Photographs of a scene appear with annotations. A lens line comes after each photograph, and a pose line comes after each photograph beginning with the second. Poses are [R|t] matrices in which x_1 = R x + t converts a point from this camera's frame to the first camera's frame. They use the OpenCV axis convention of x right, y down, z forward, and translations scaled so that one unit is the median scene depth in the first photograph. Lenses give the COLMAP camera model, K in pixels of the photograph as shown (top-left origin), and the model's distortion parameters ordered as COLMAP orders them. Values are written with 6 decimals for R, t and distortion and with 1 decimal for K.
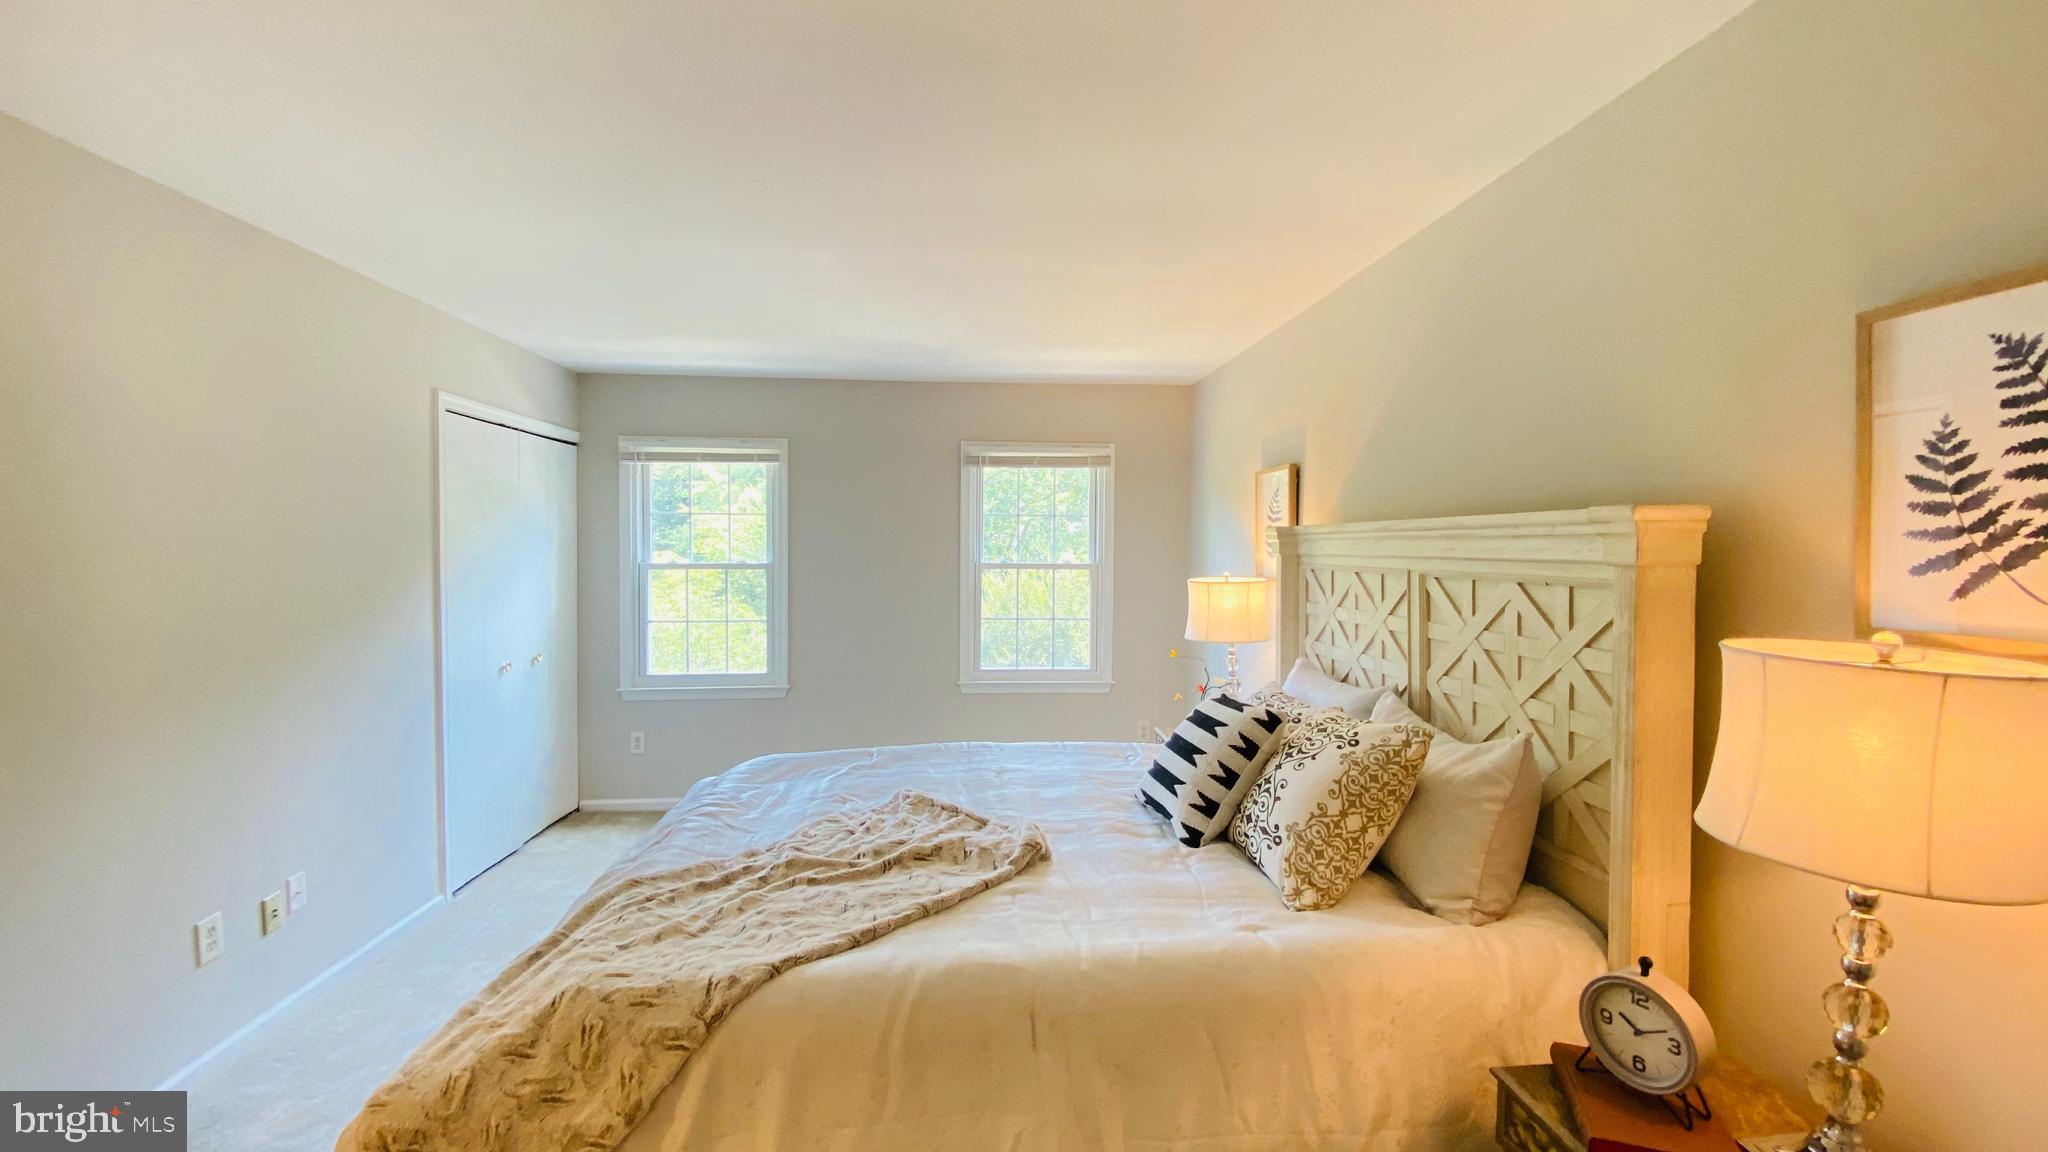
lens RADIAL K [[832.1, 0, 999.3], [0, 832.1, 579.0], [0, 0, 1]] dist [-0.001242, -0.013601]
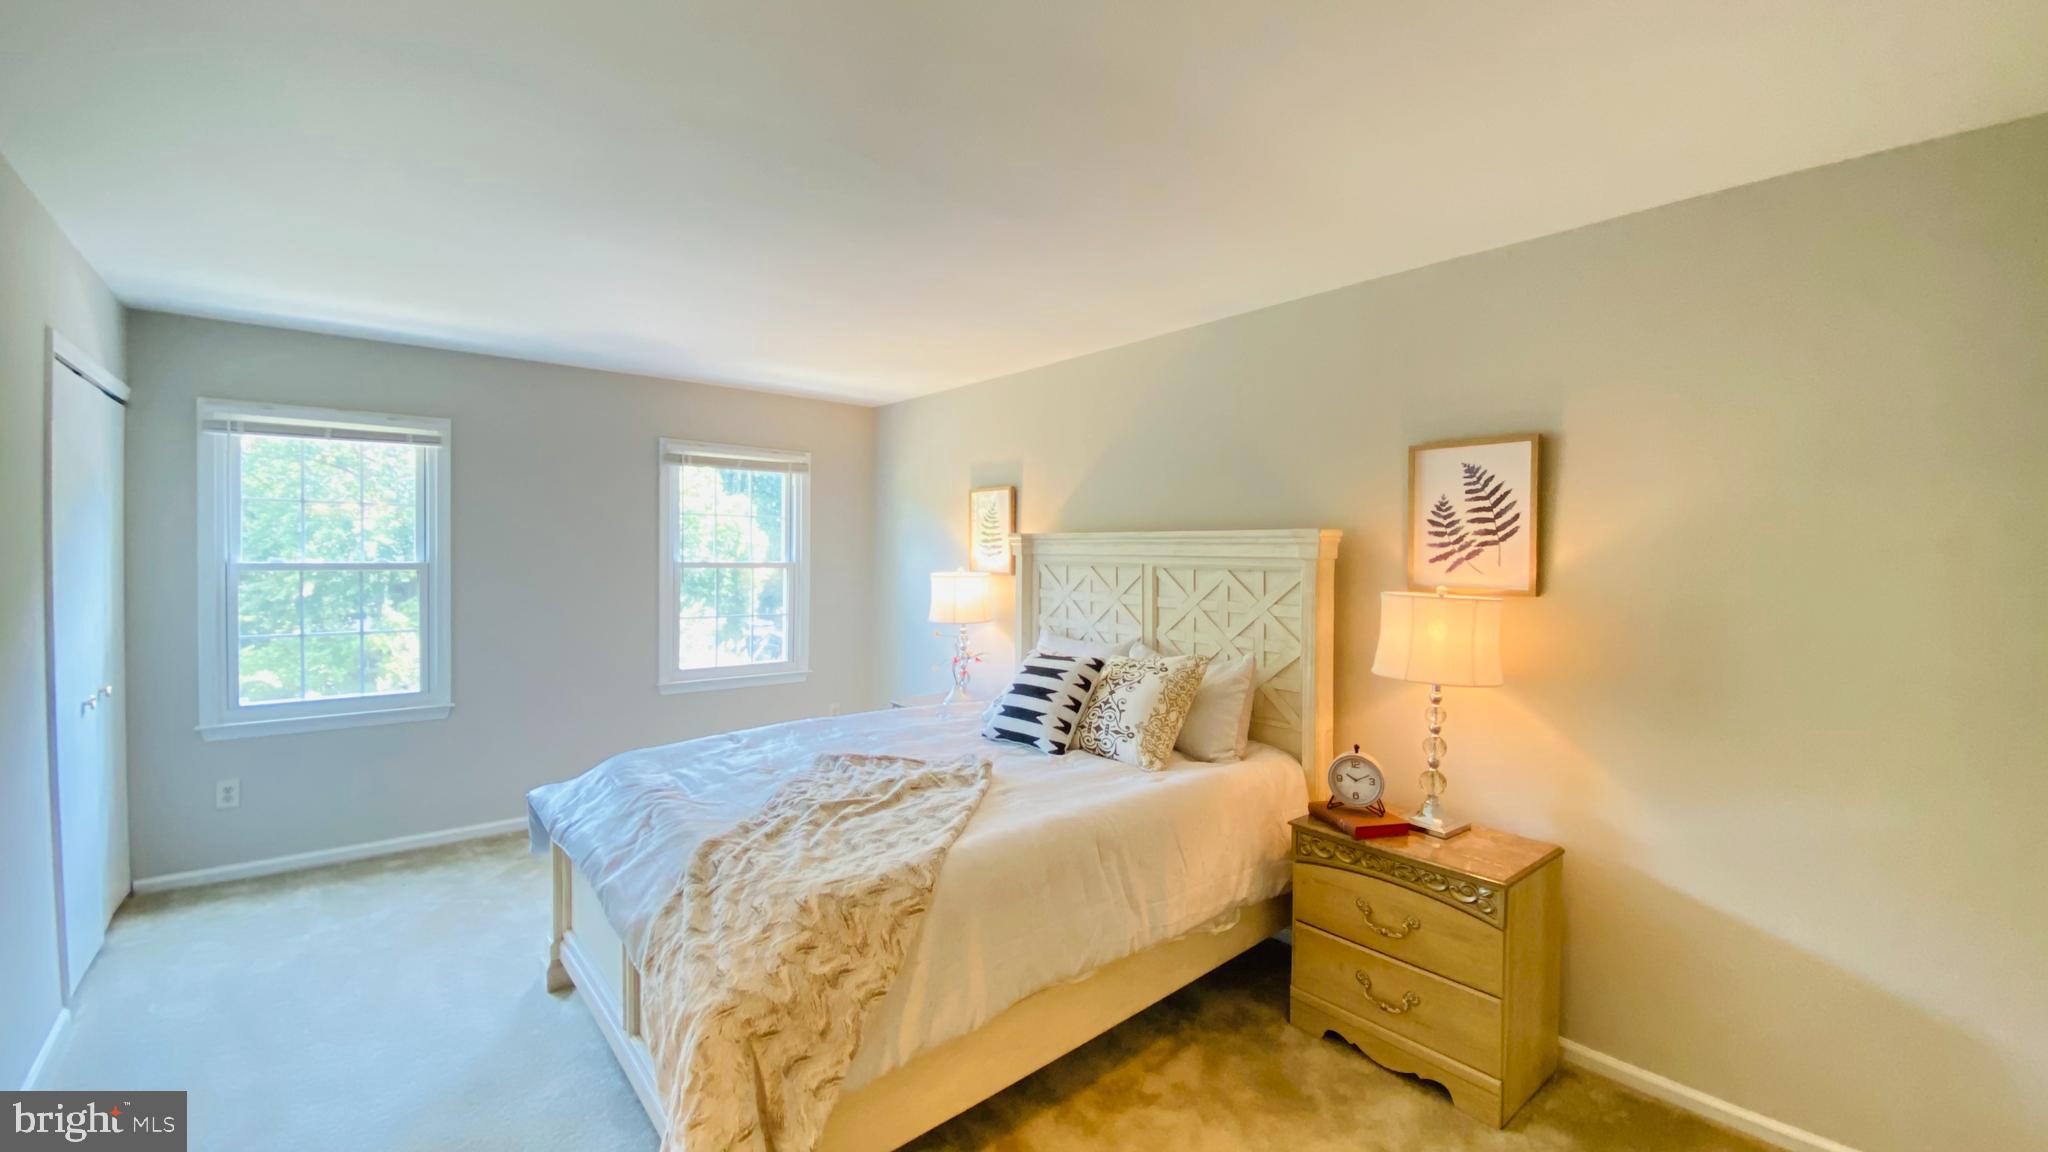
lens RADIAL K [[829.2, 0, 1024.0], [0, 829.2, 576.0], [0, 0, 1]] dist [0.060689, -0.061528]
pose [[0.813550, -0.012842, 0.581353, -0.764211], [0.014724, 0.999890, 0.001483, 0.007950], [-0.581308, 0.007354, 0.813650, -0.170420]]
